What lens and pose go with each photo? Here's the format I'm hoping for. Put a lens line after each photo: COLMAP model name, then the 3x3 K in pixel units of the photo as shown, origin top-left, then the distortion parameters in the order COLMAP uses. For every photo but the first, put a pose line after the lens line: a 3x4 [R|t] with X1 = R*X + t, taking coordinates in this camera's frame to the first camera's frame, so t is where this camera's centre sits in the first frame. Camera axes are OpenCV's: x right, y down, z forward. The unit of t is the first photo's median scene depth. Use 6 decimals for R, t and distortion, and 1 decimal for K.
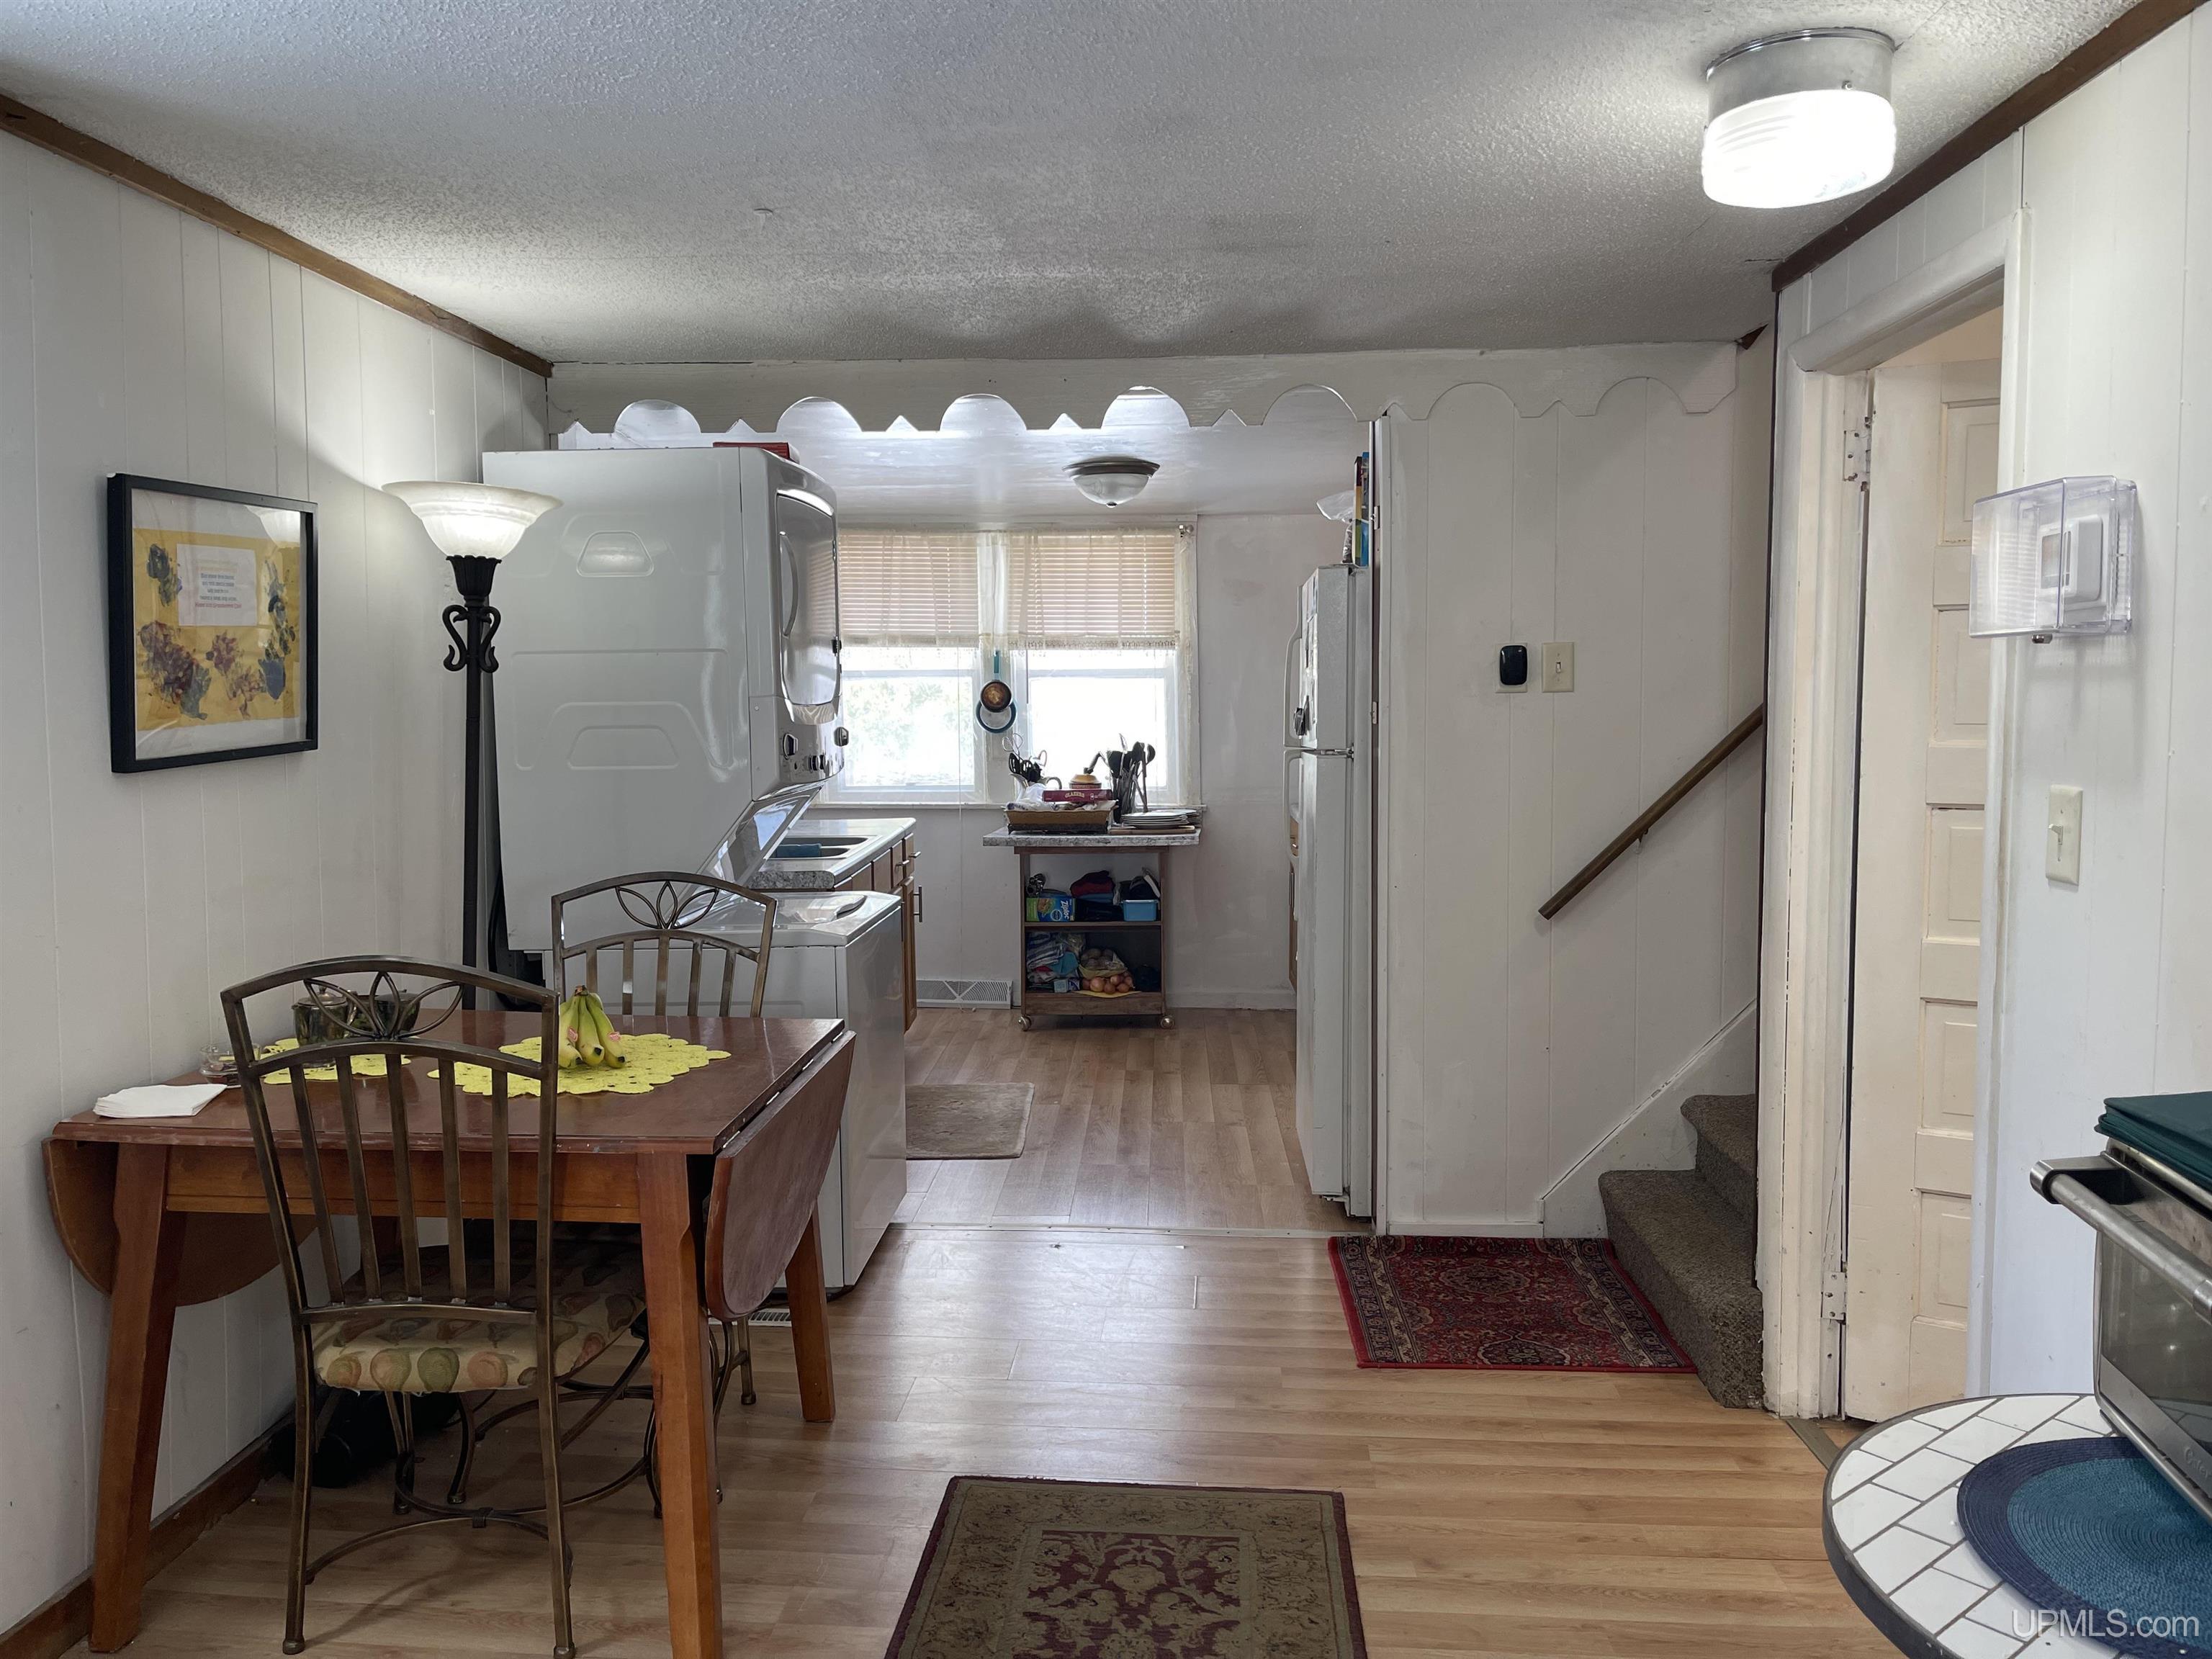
lens RADIAL K [[1648.7, 0, 1102.1], [0, 1648.7, 825.3], [0, 0, 1]] dist [0.012577, -0.000206]
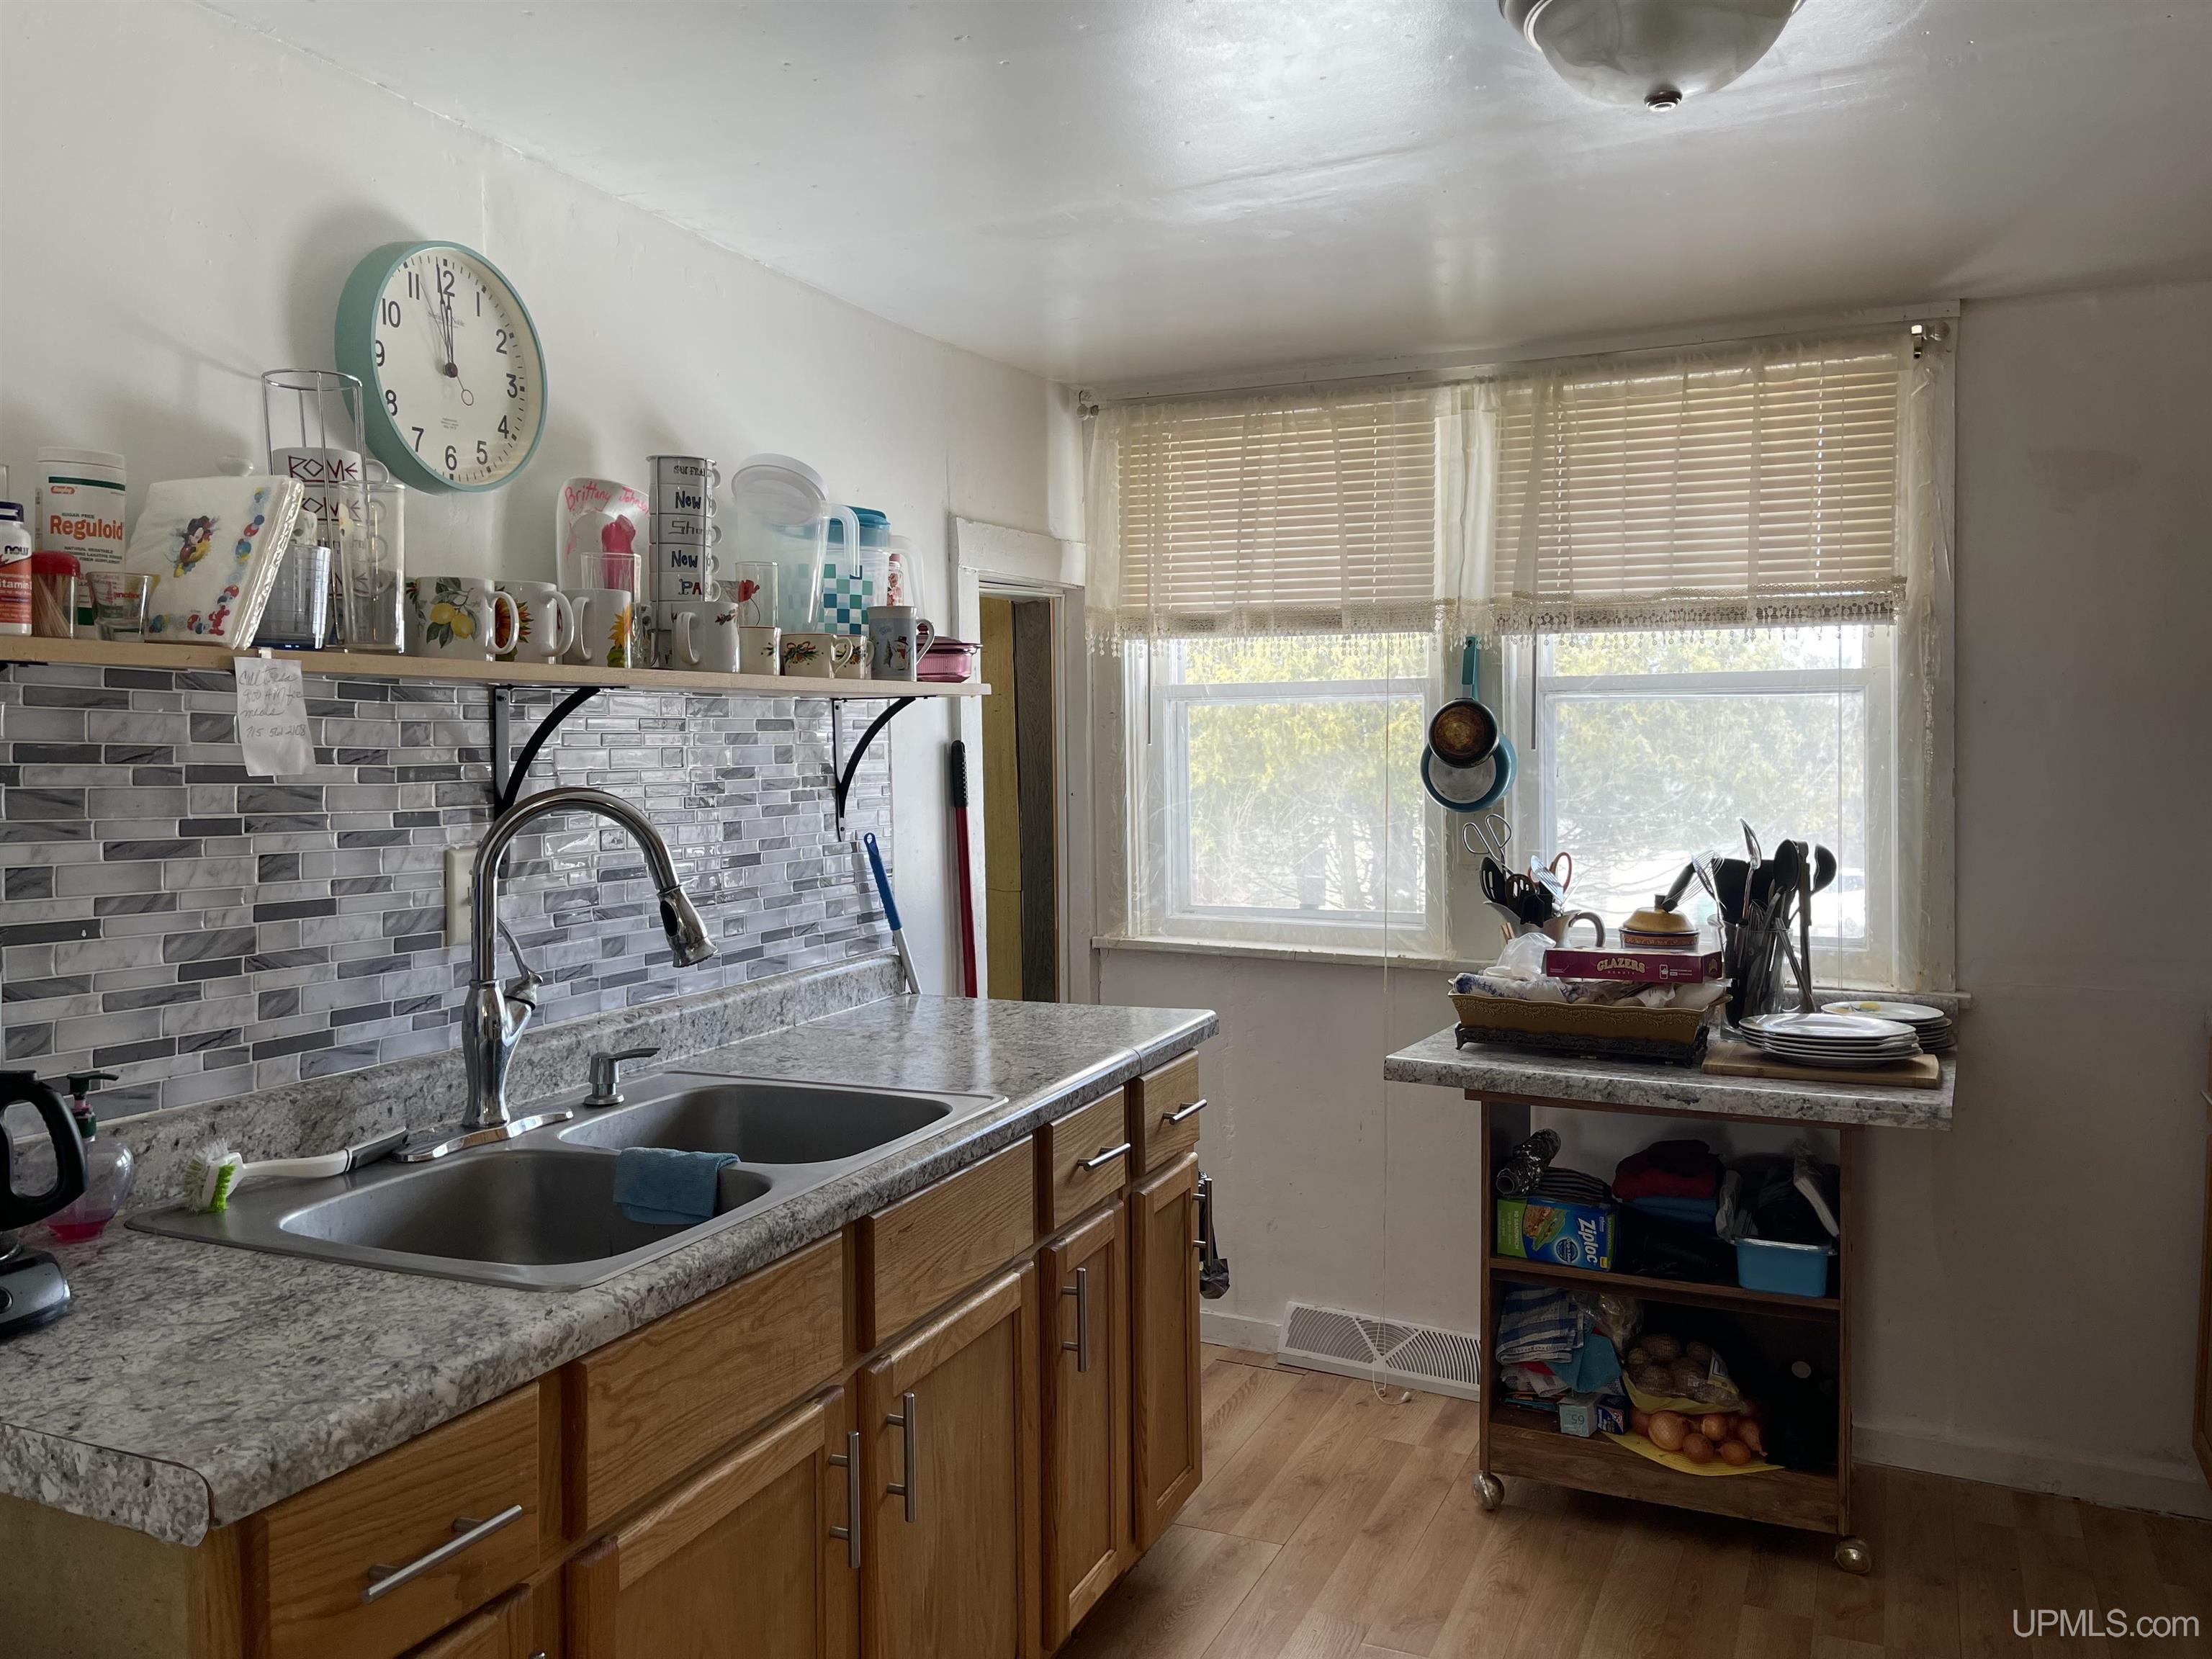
lens RADIAL K [[1648.7, 0, 1100.4], [0, 1648.7, 821.9], [0, 0, 1]] dist [0.012577, -0.000206]
pose [[0.919846, 0.019270, -0.391806, 0.024870], [-0.031367, 0.999208, -0.024497, -0.039230], [0.391023, 0.034823, 0.919722, 0.538662]]
